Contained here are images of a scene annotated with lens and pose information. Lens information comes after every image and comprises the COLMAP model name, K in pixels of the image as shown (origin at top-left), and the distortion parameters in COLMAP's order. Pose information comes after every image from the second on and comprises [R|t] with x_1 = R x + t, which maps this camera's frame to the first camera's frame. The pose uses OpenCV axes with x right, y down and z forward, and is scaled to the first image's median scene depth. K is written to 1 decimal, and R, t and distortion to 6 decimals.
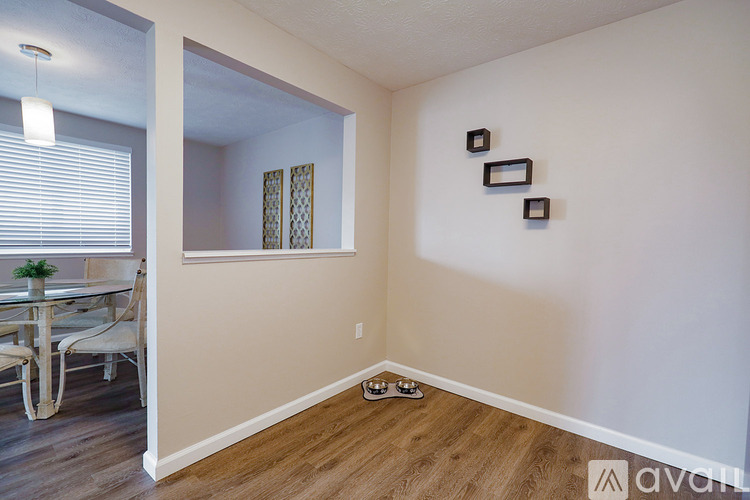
lens RADIAL K [[337.3, 0, 378.0], [0, 337.3, 253.7], [0, 0, 1]] dist [-0.001052, -0.000099]
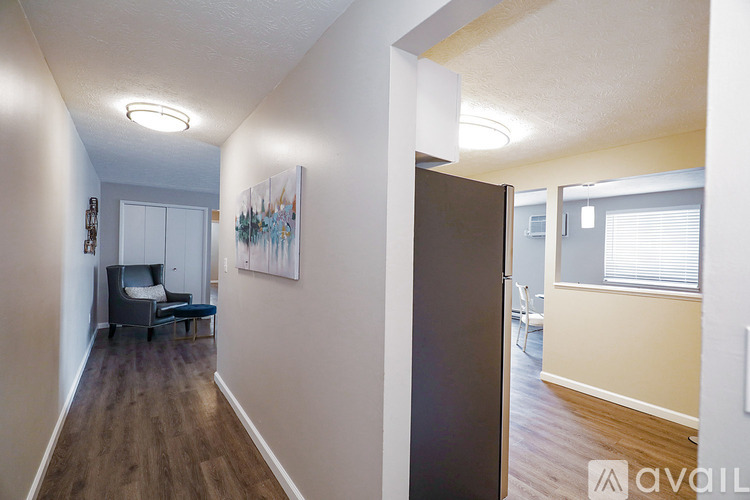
lens RADIAL K [[337.3, 0, 378.0], [0, 337.3, 253.7], [0, 0, 1]] dist [-0.001052, -0.000099]
pose [[-0.253949, -0.020031, -0.967010, 1.539038], [-0.069740, 0.997562, -0.002349, -0.090712], [0.964700, 0.066843, -0.254727, 0.356087]]
